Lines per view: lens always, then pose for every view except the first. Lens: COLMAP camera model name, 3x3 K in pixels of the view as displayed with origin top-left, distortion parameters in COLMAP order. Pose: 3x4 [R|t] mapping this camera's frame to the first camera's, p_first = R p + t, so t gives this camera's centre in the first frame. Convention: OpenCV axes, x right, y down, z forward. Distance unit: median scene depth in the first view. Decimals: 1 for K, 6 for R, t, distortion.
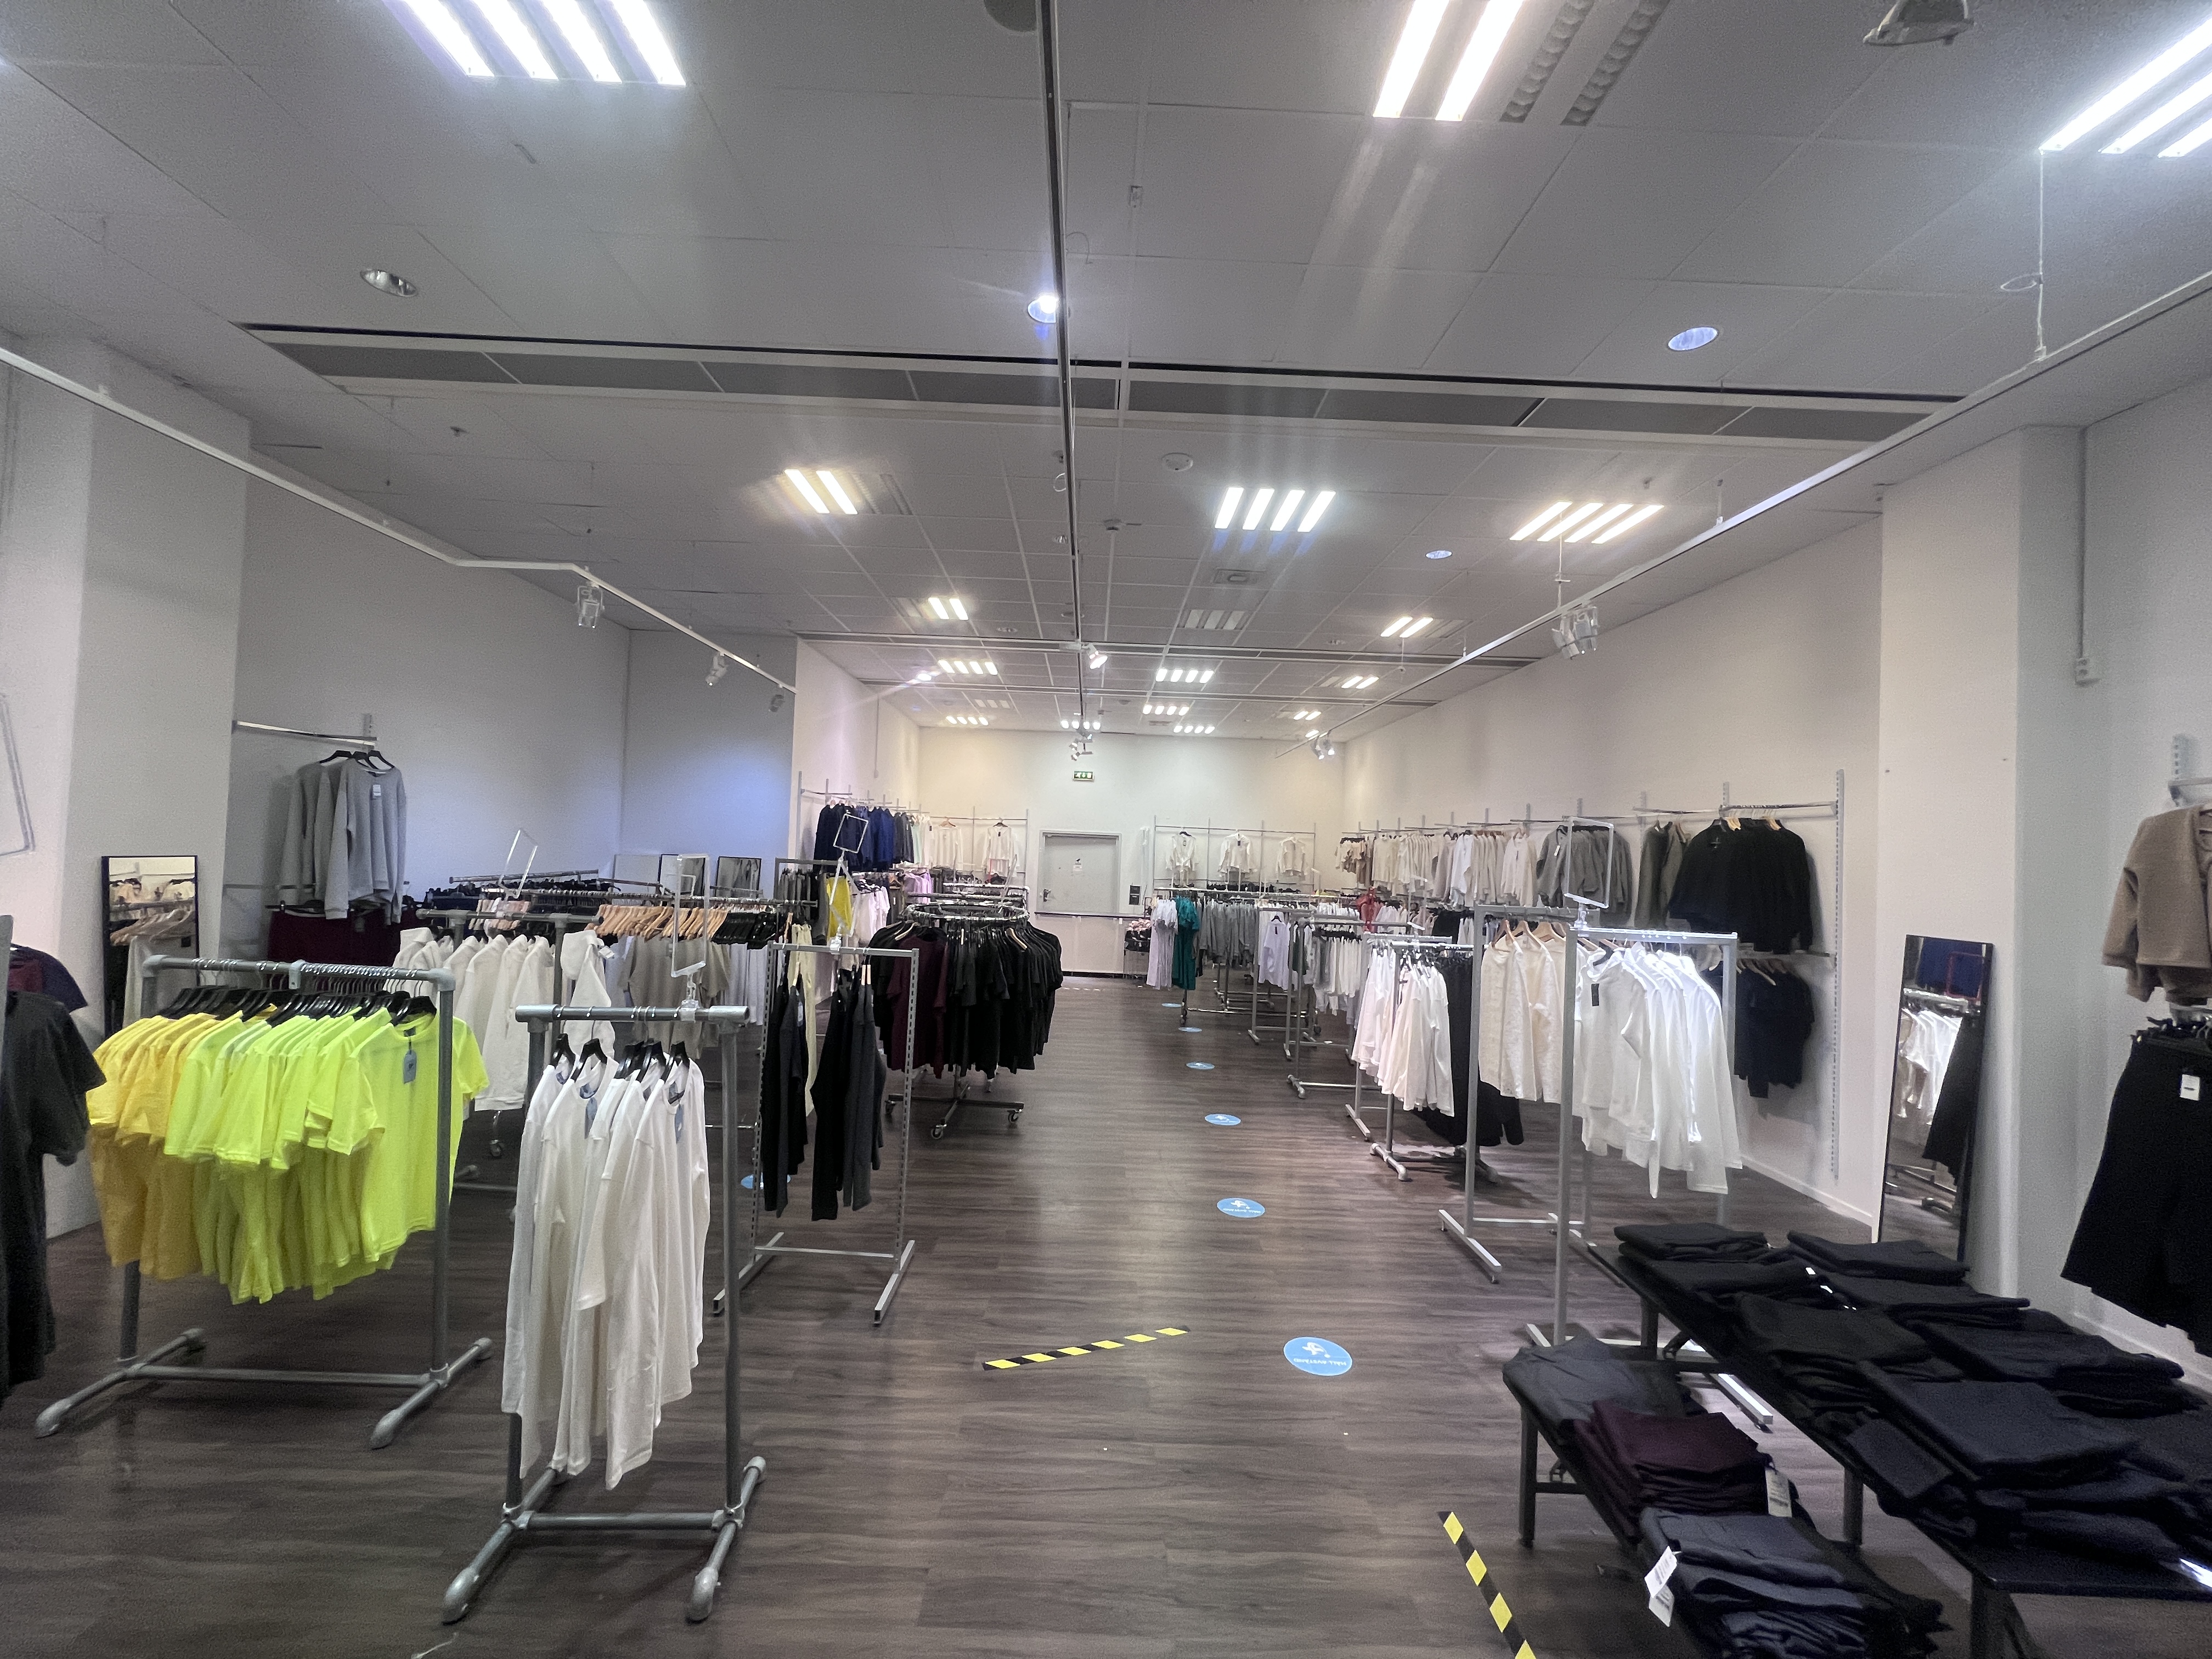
lens RADIAL K [[885.6, 0, 1106.0], [0, 885.6, 829.5], [0, 0, 1]] dist [-0.001786, -0.000269]
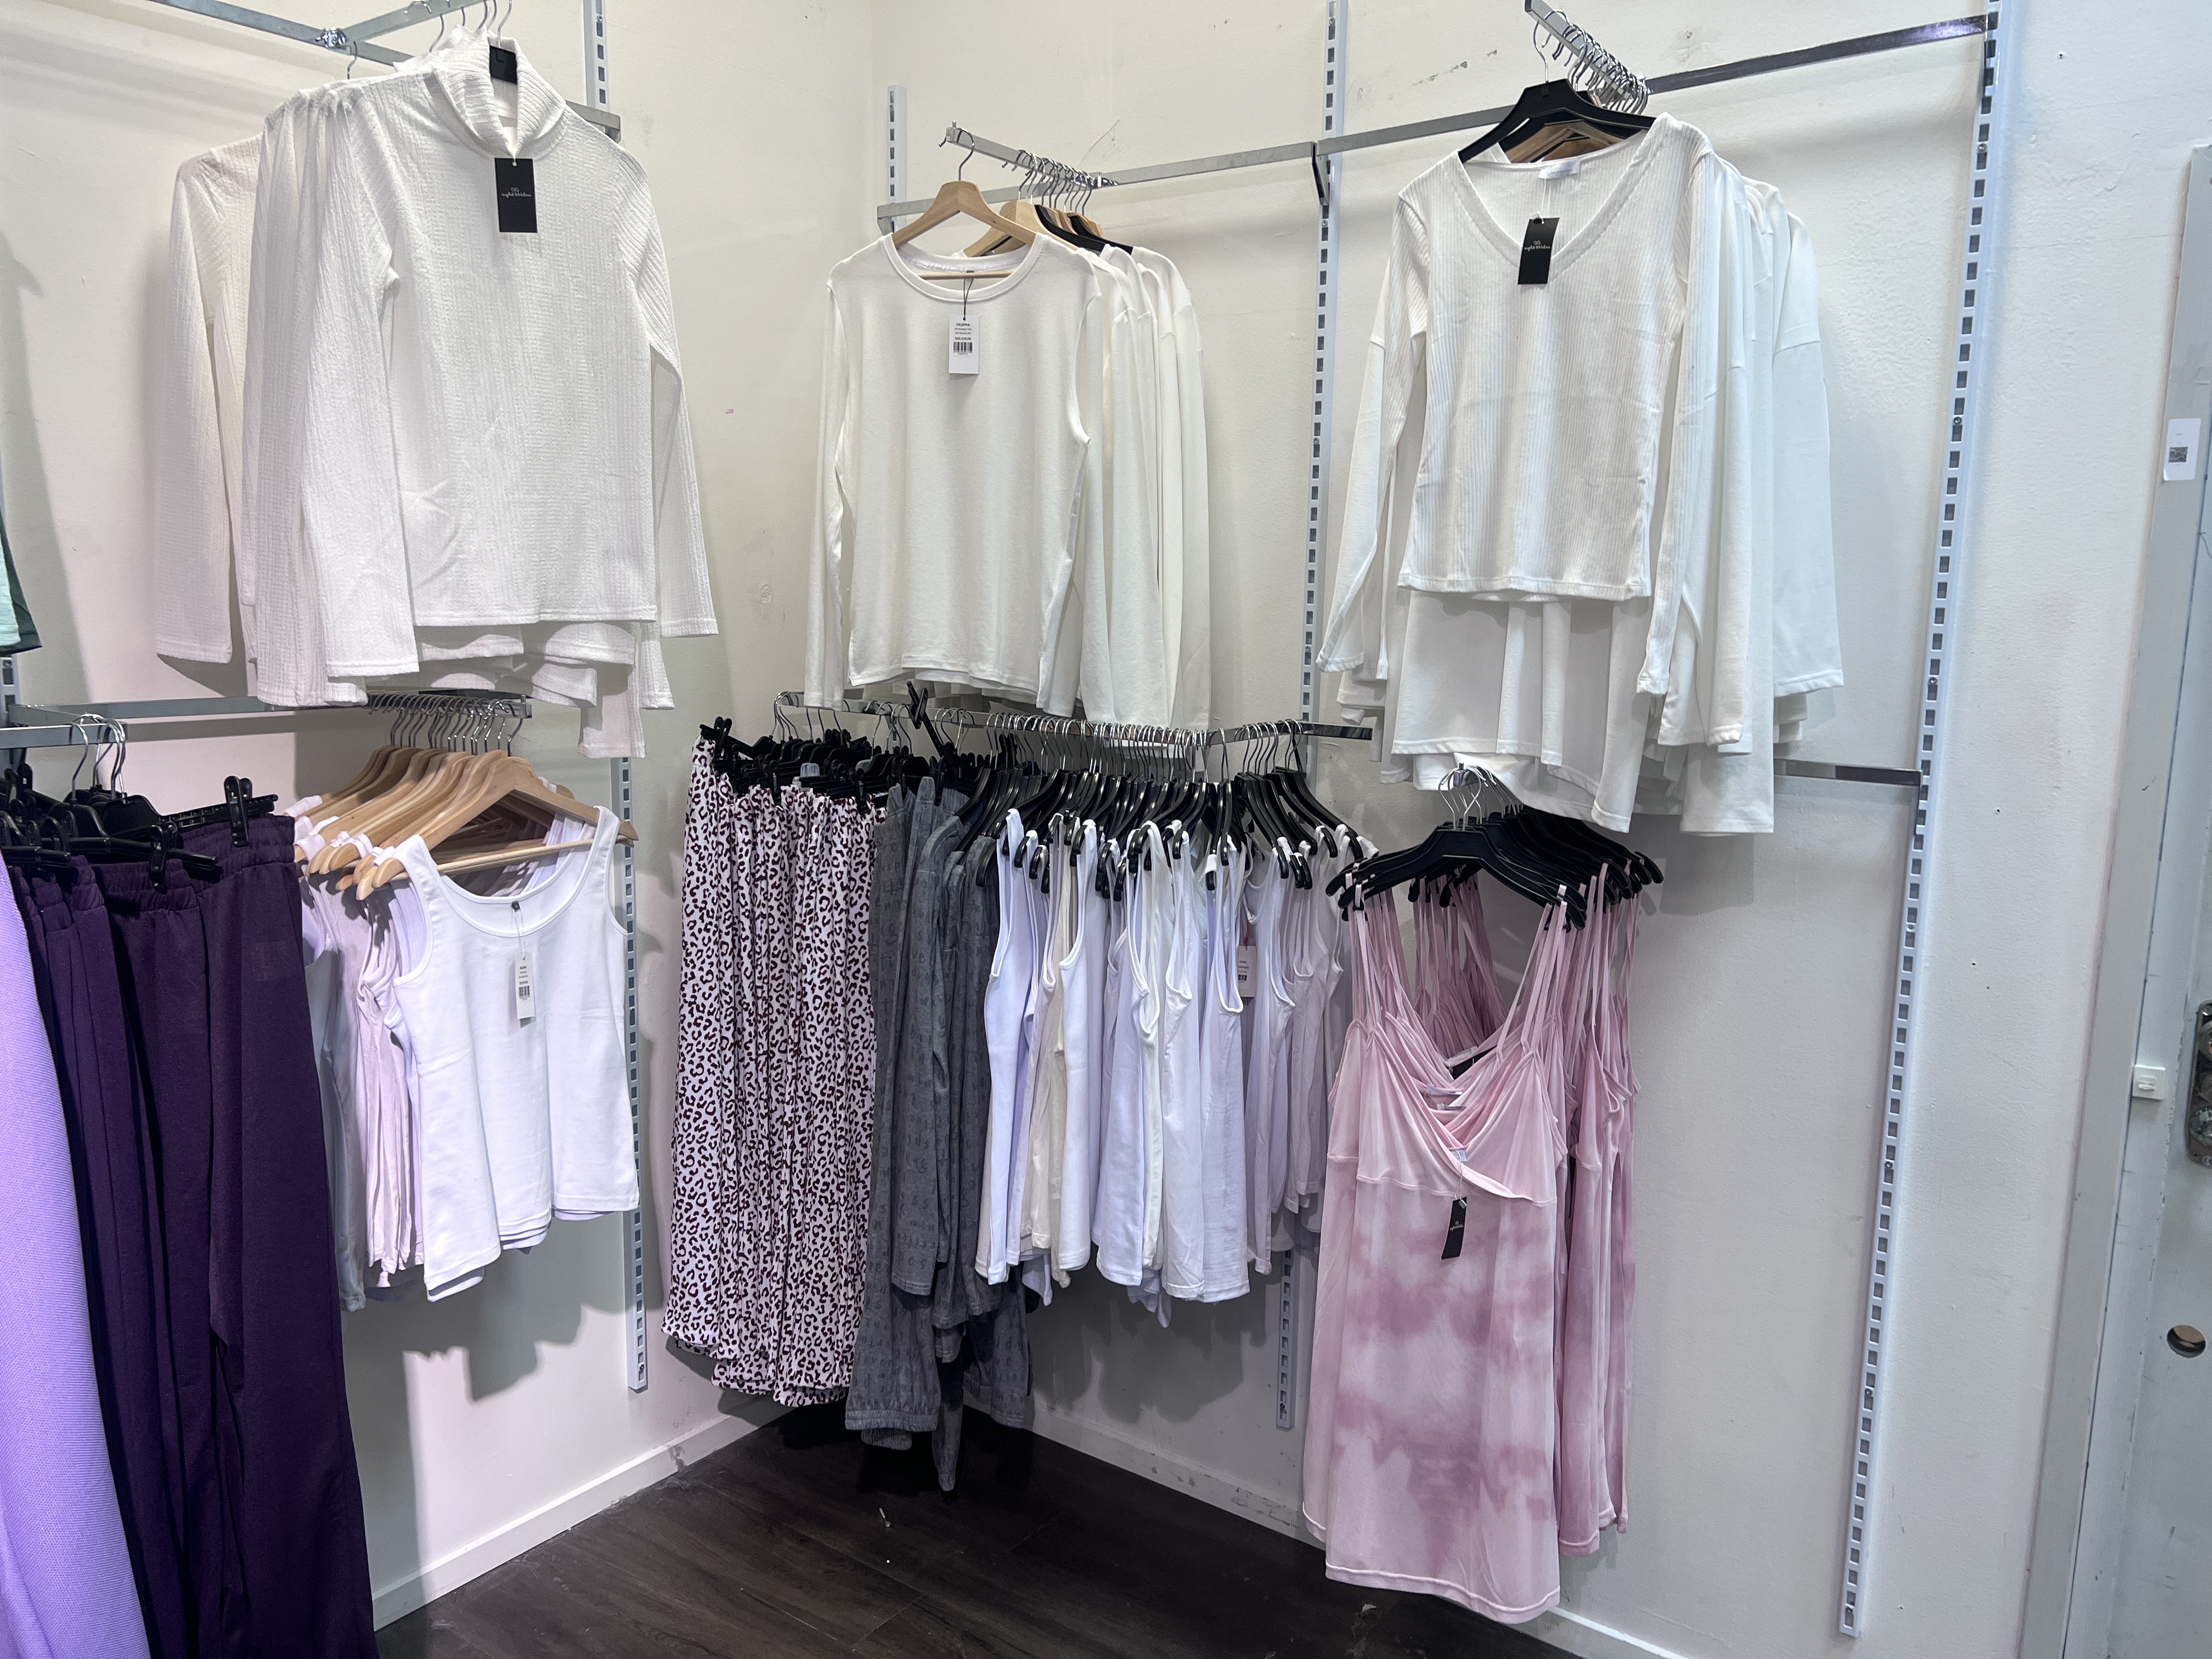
lens RADIAL K [[1635.9, 0, 1106.0], [0, 1635.9, 829.5], [0, 0, 1]] dist [0.008166, 0.000953]
pose [[0.794283, 0.066833, -0.603861, -0.062829], [0.025802, 0.989324, 0.143433, 0.032380], [0.607000, -0.129507, 0.784078, 0.862893]]
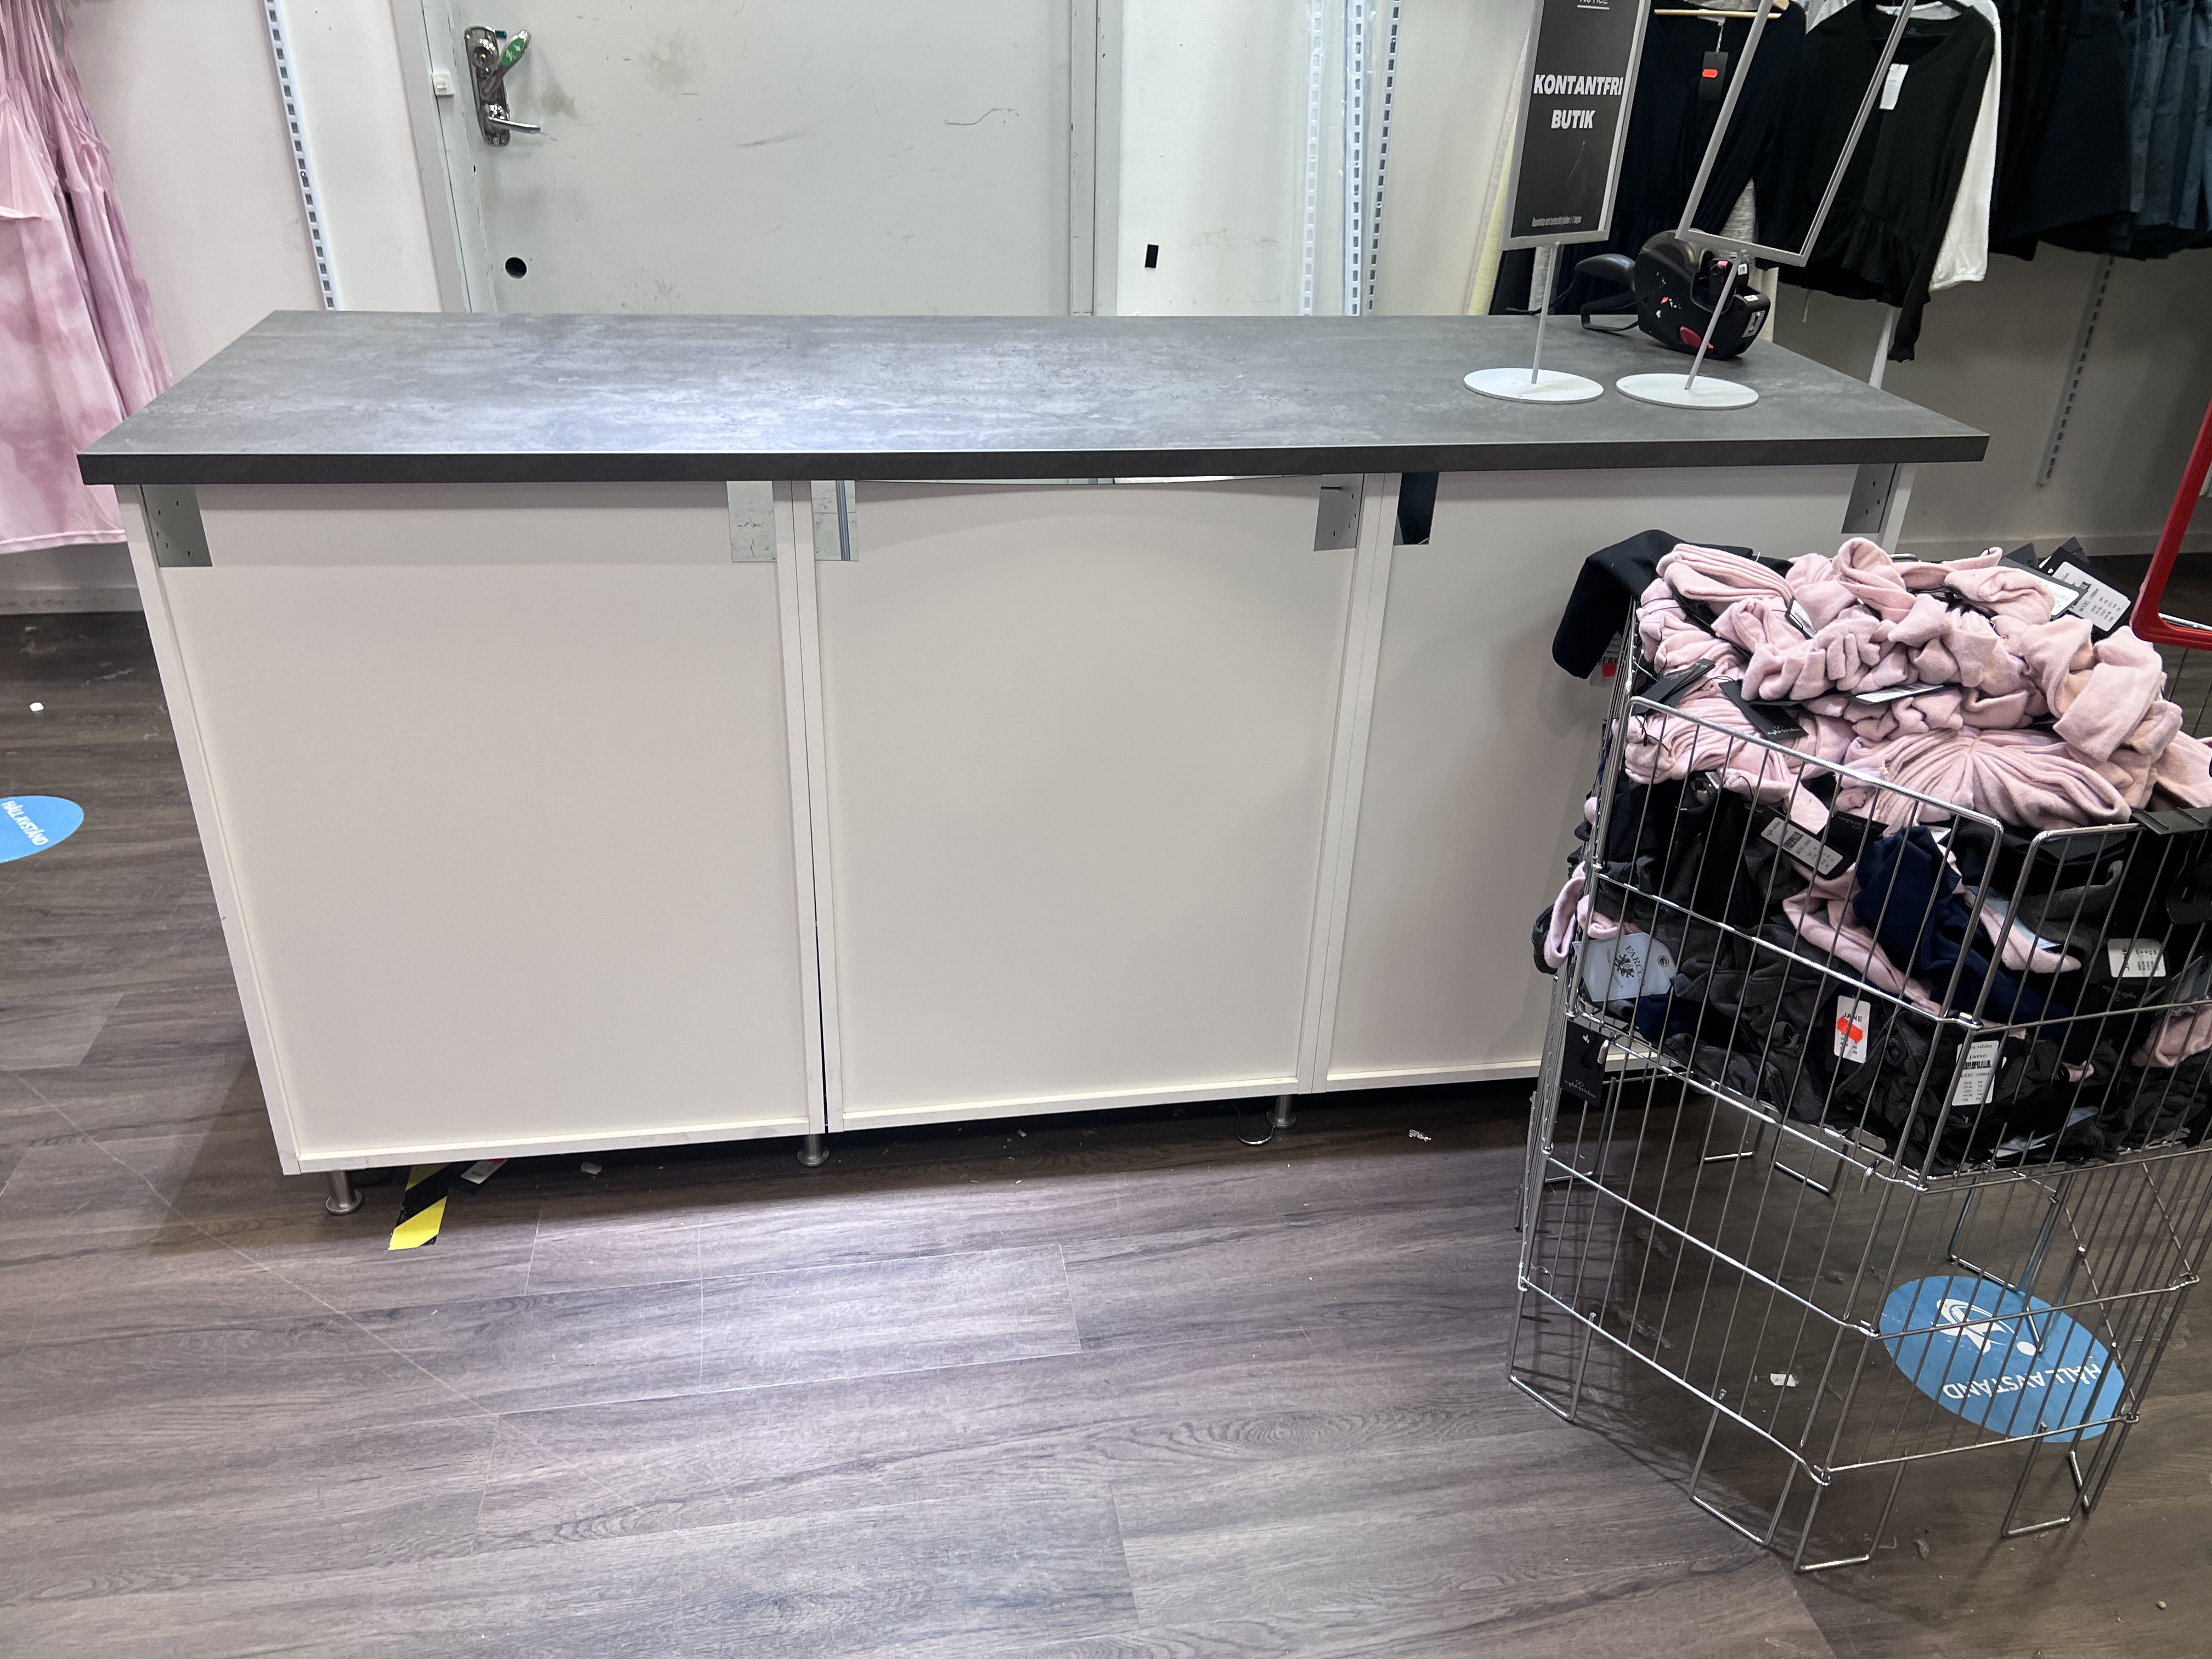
lens RADIAL K [[1634.0, 0, 1106.0], [0, 1634.0, 829.5], [0, 0, 1]] dist [0.064301, -0.086650]
pose [[0.987817, -0.087052, 0.128997, -0.025216], [0.010075, 0.862944, 0.505199, 0.051445], [-0.155296, -0.497745, 0.853307, 0.773215]]
